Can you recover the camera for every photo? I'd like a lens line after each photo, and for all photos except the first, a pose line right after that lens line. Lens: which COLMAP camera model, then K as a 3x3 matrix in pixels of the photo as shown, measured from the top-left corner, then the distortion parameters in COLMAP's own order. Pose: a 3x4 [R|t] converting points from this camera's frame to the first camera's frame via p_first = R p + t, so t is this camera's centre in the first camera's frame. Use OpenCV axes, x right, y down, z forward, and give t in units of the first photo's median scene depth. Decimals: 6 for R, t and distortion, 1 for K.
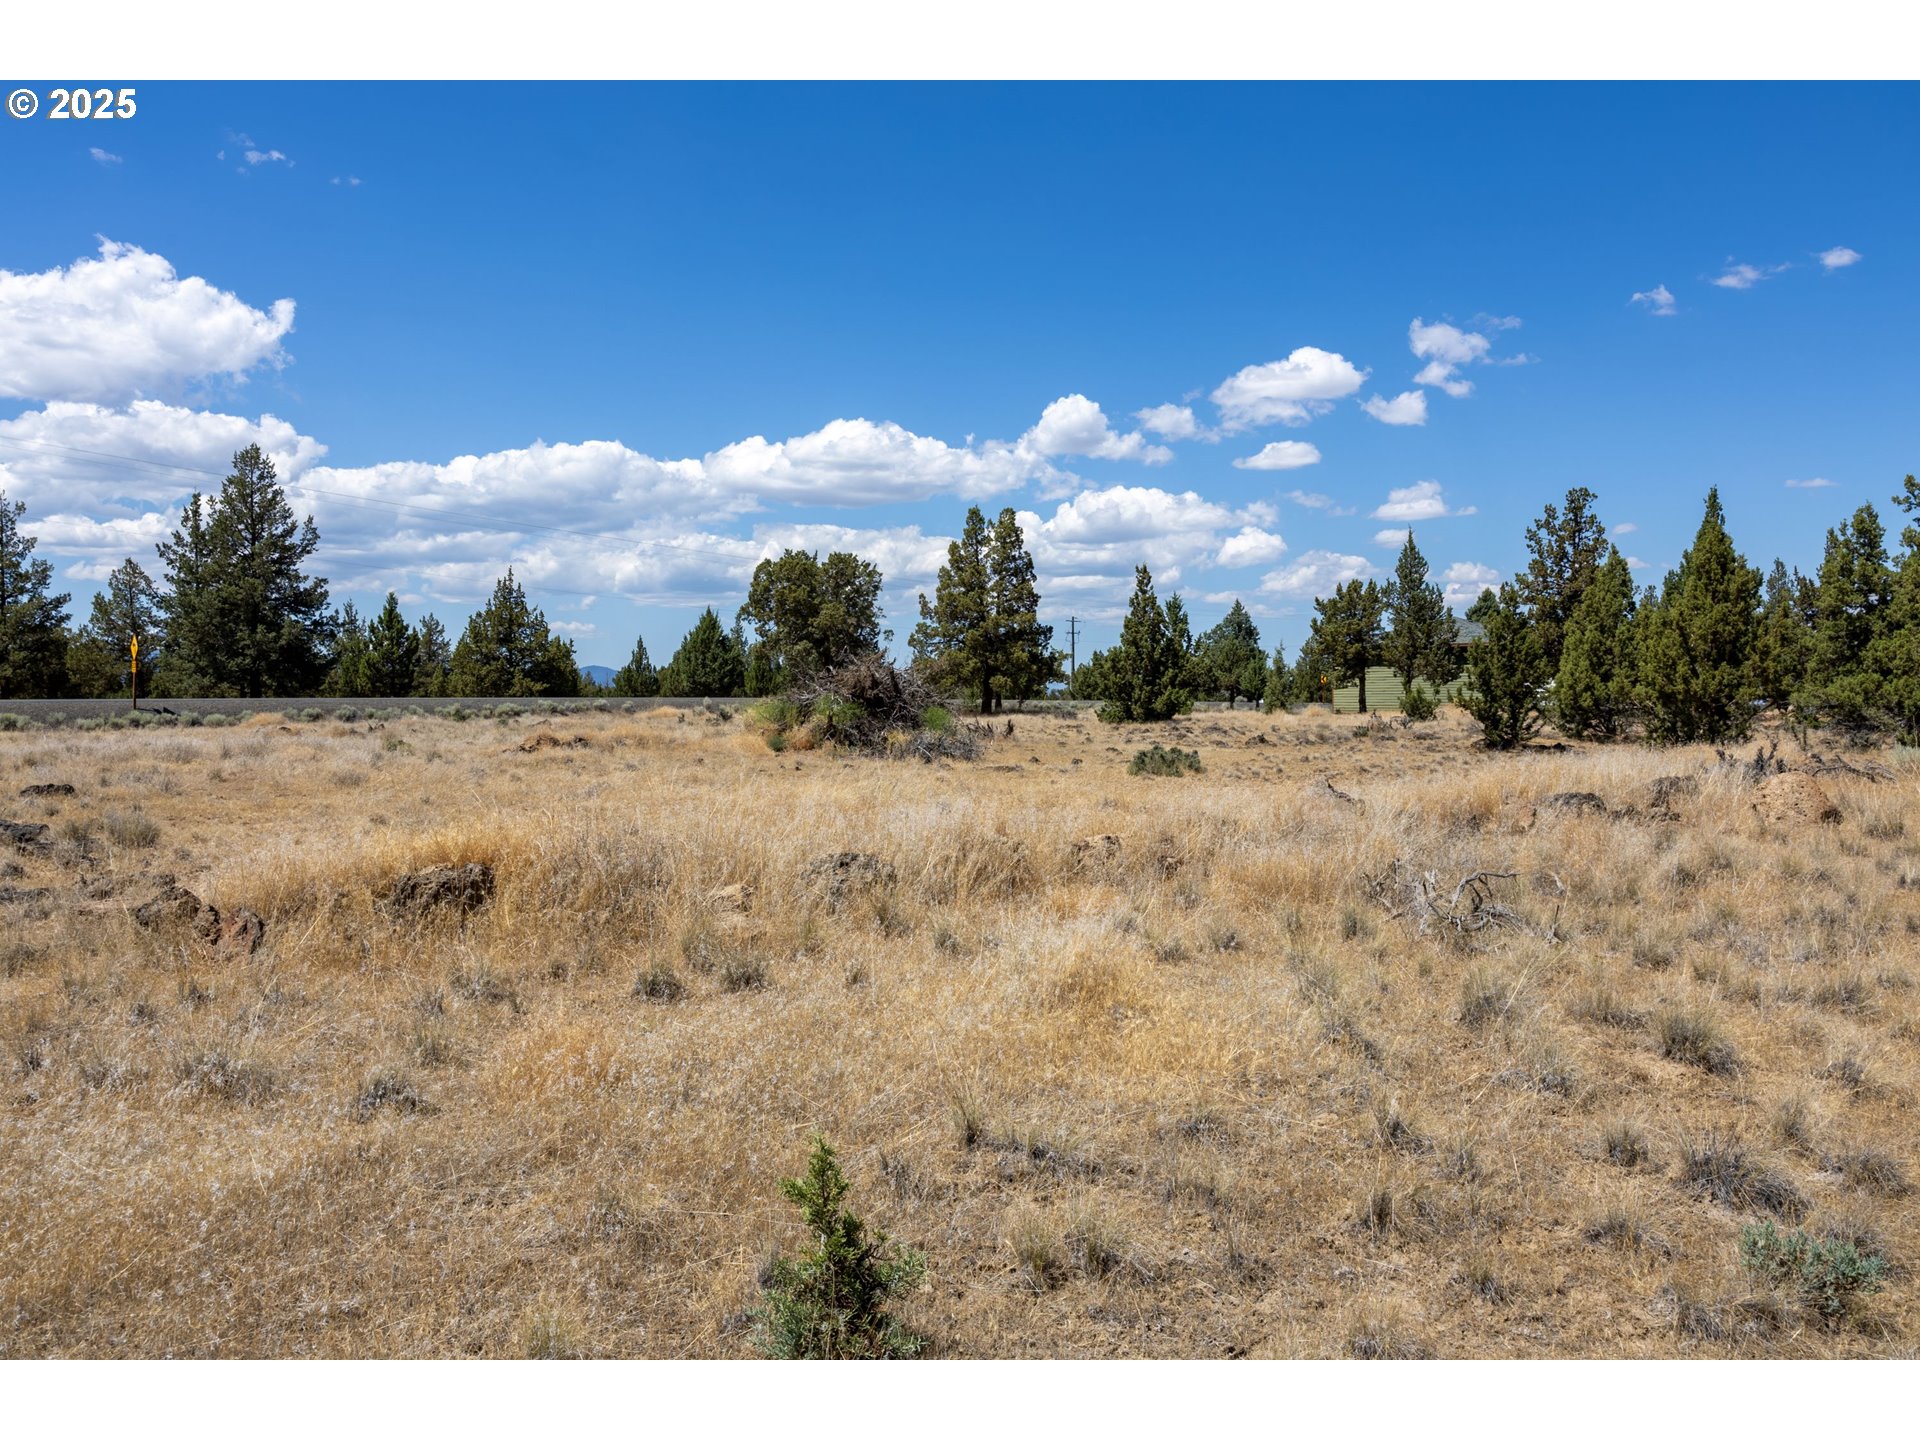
lens RADIAL K [[1525.1, 0, 915.5], [0, 1525.1, 711.9], [0, 0, 1]] dist [-0.018925, 0.002863]
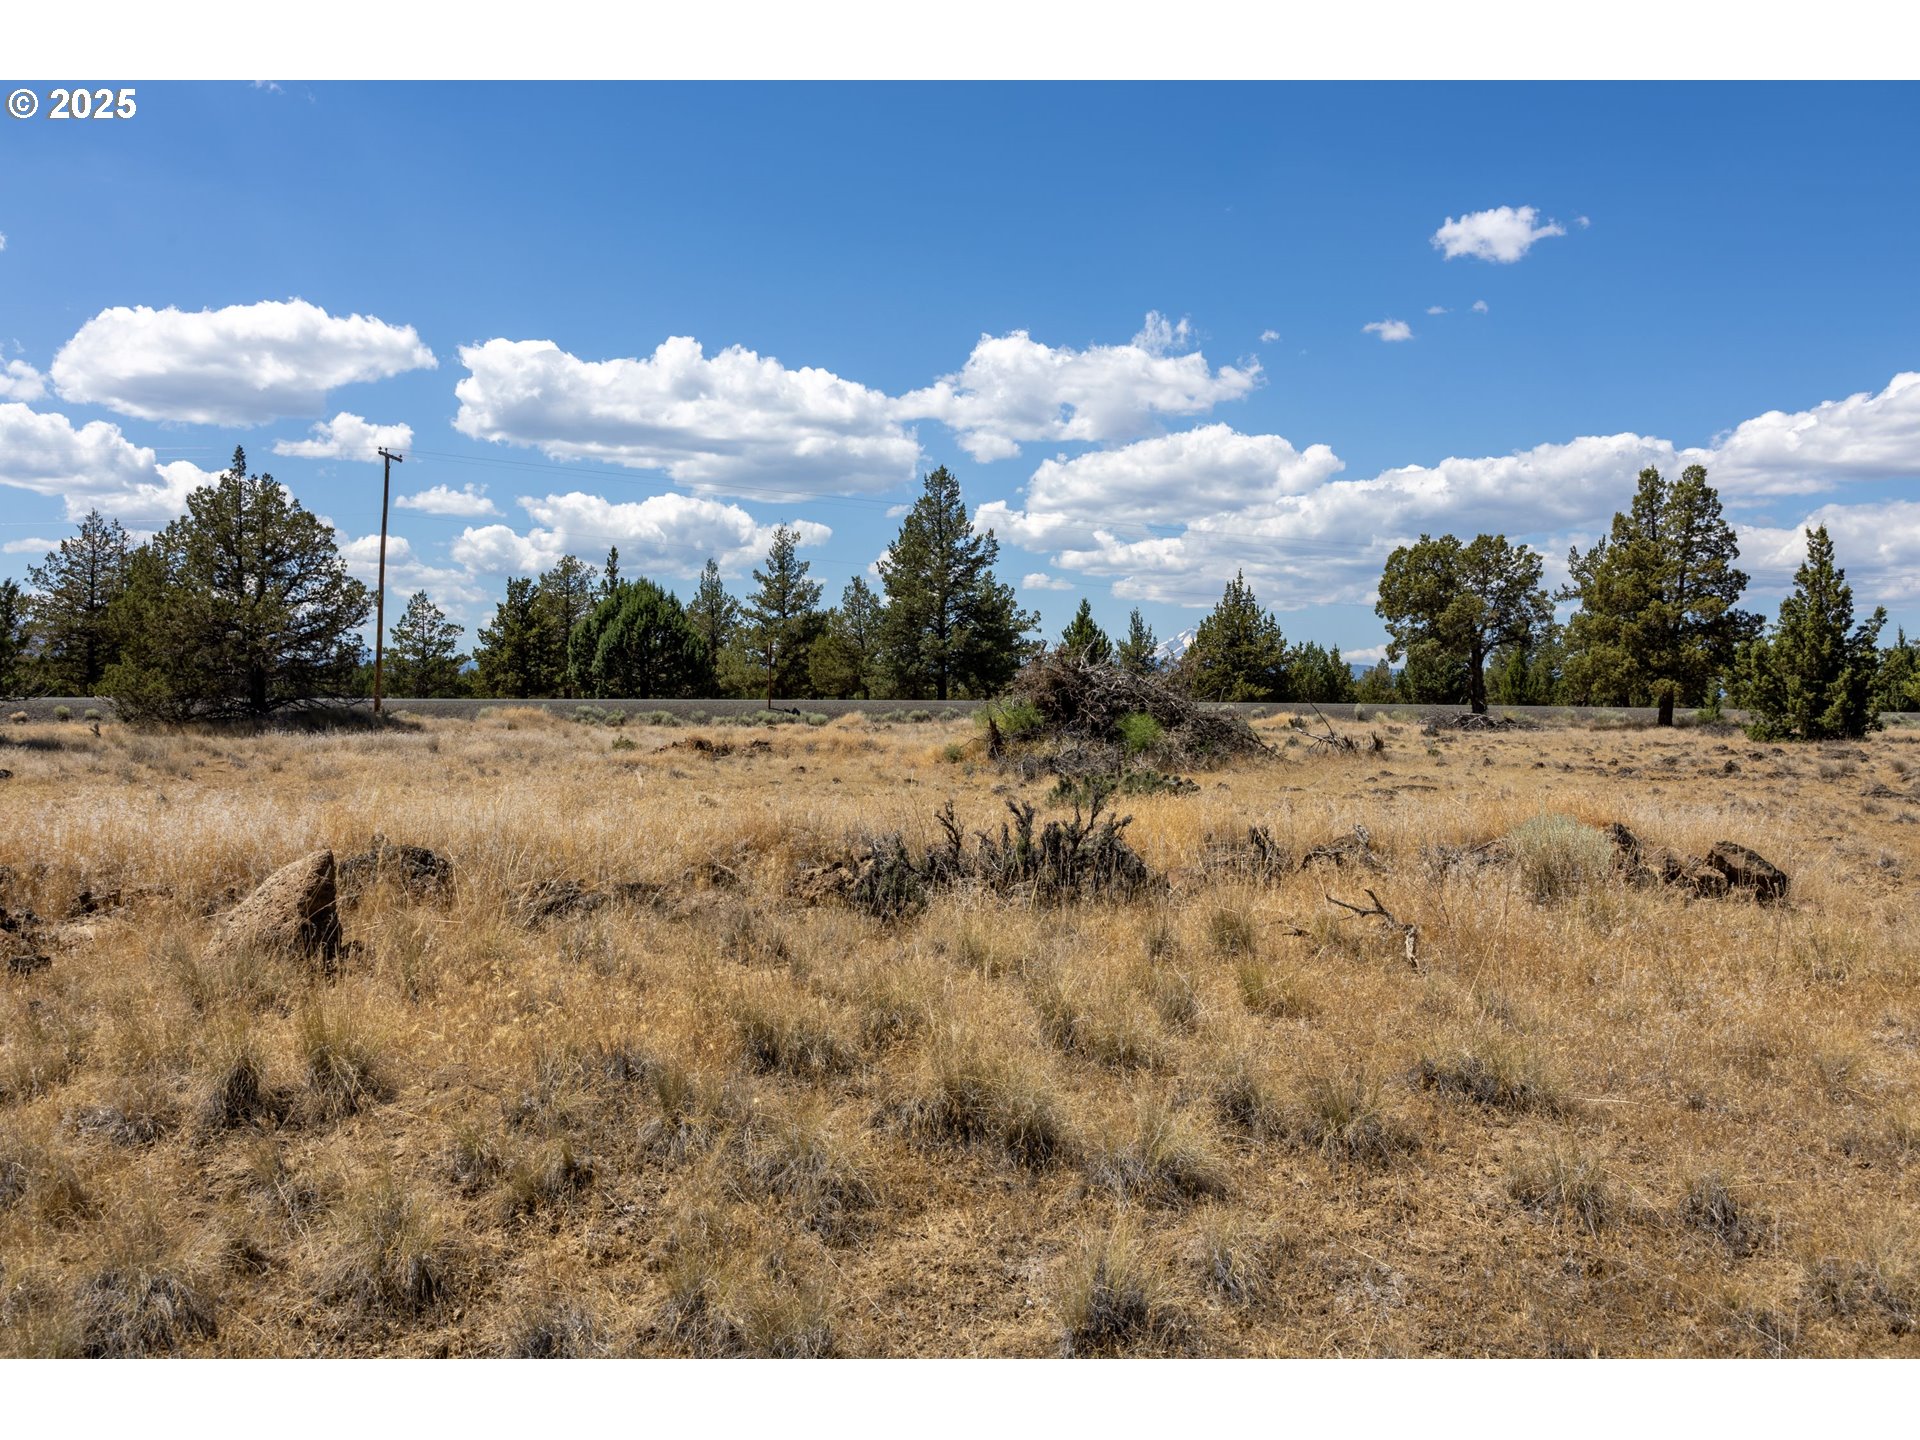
lens RADIAL K [[1525.1, 0, 953.0], [0, 1525.1, 720.4], [0, 0, 1]] dist [-0.018925, 0.002863]
pose [[0.804868, 0.014046, -0.593287, 0.208023], [-0.013956, 0.999891, 0.004740, -0.000309], [0.593289, 0.004465, 0.804977, 0.132520]]
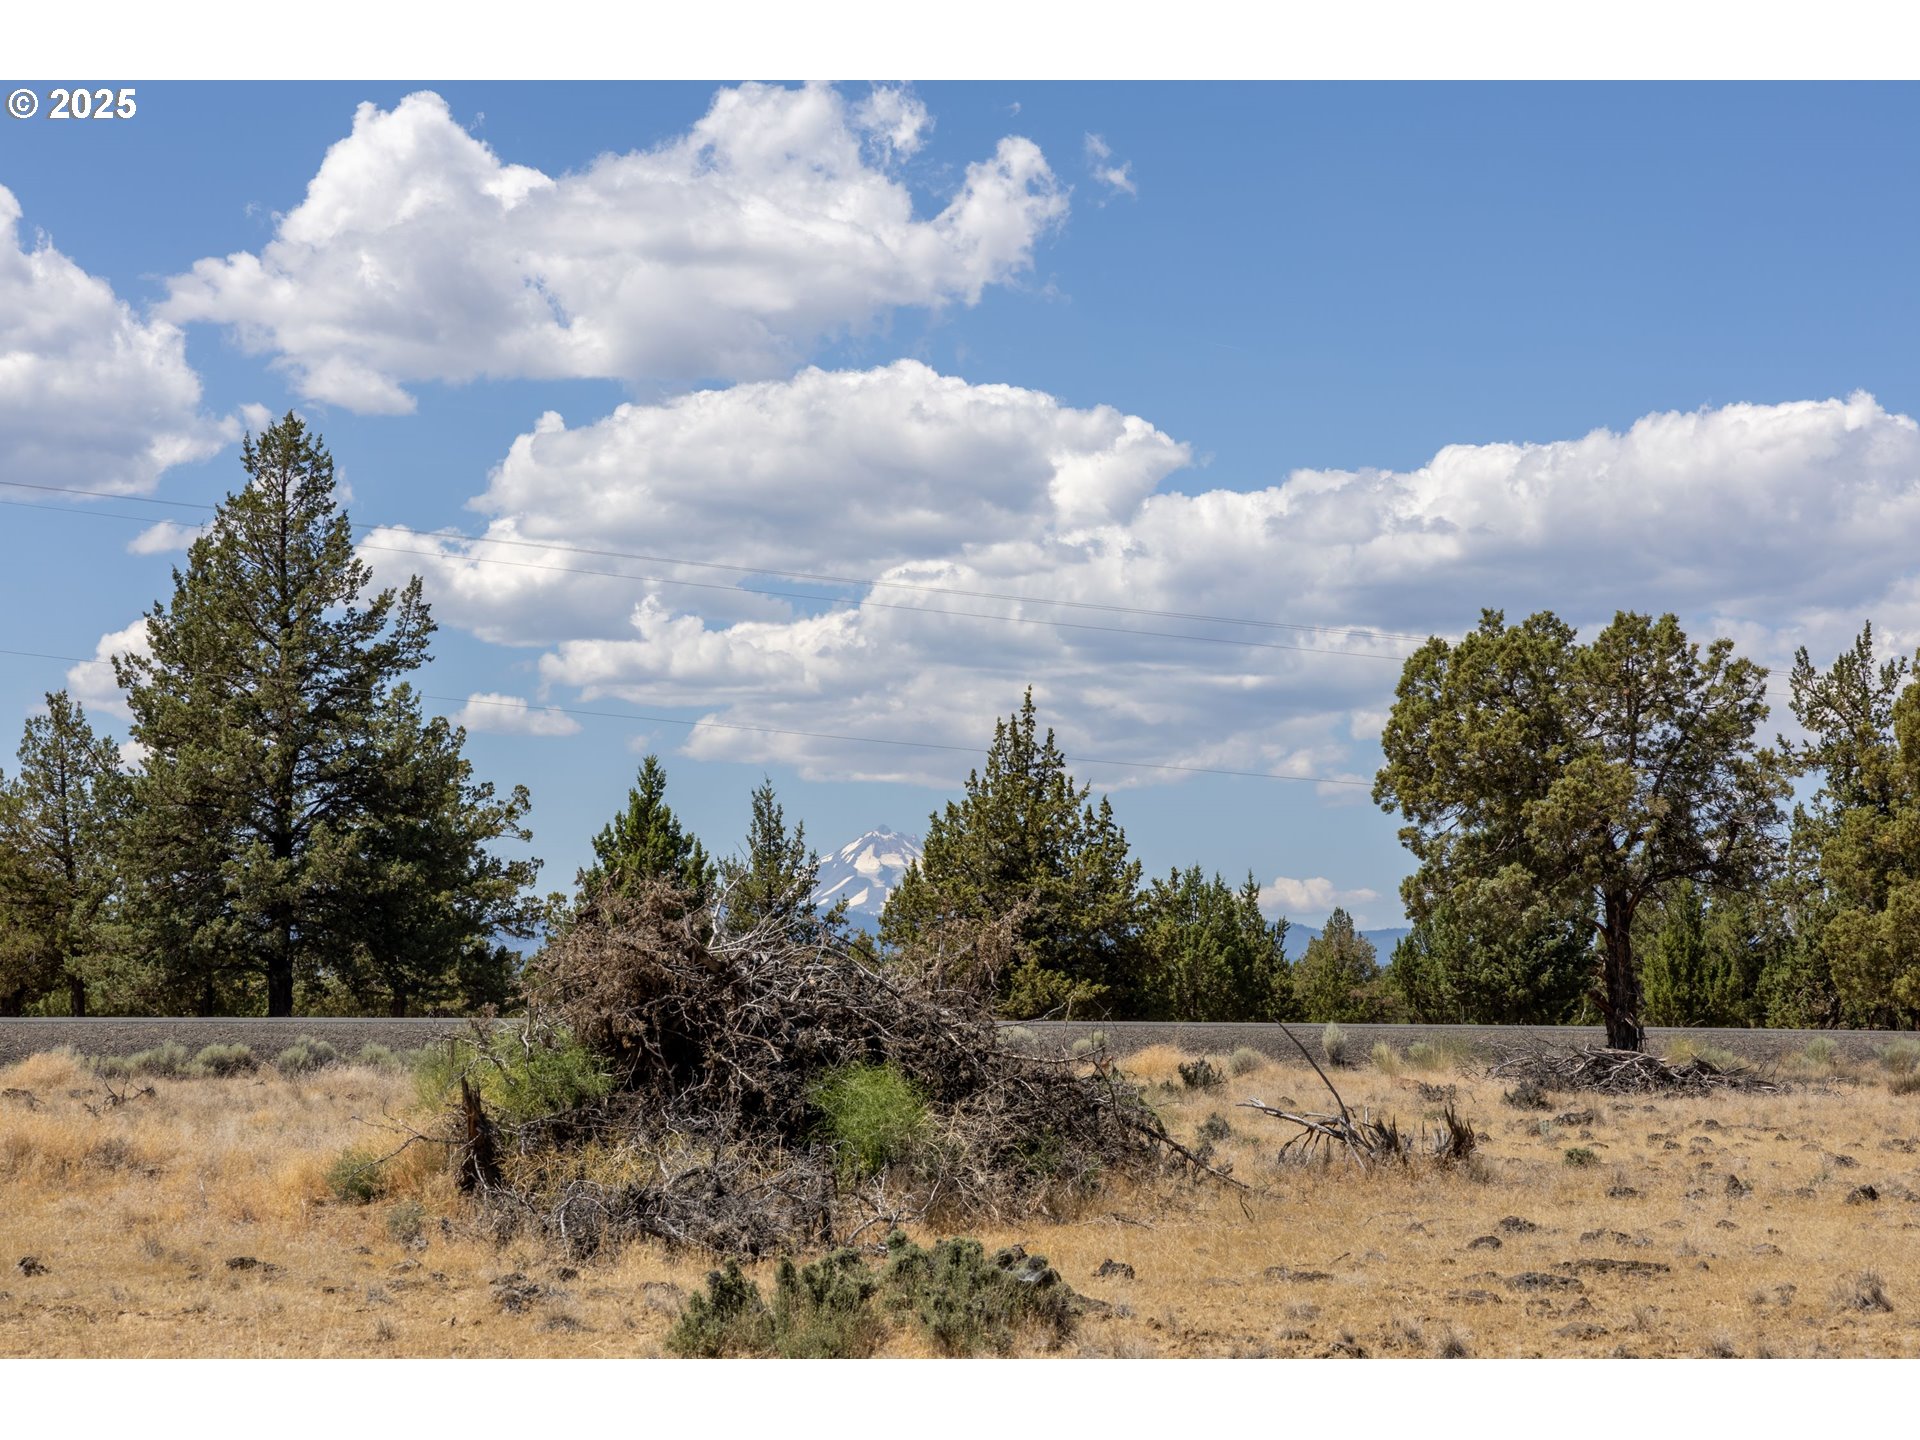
lens RADIAL K [[3673.6, 0, 965.5], [0, 3673.6, 709.7], [0, 0, 1]] dist [0.047432, 0.000000]
pose [[0.900624, -0.028568, -0.433659, 0.168700], [-0.011969, 0.995828, -0.090459, -0.003758], [0.434434, 0.086661, 0.896525, 0.168882]]
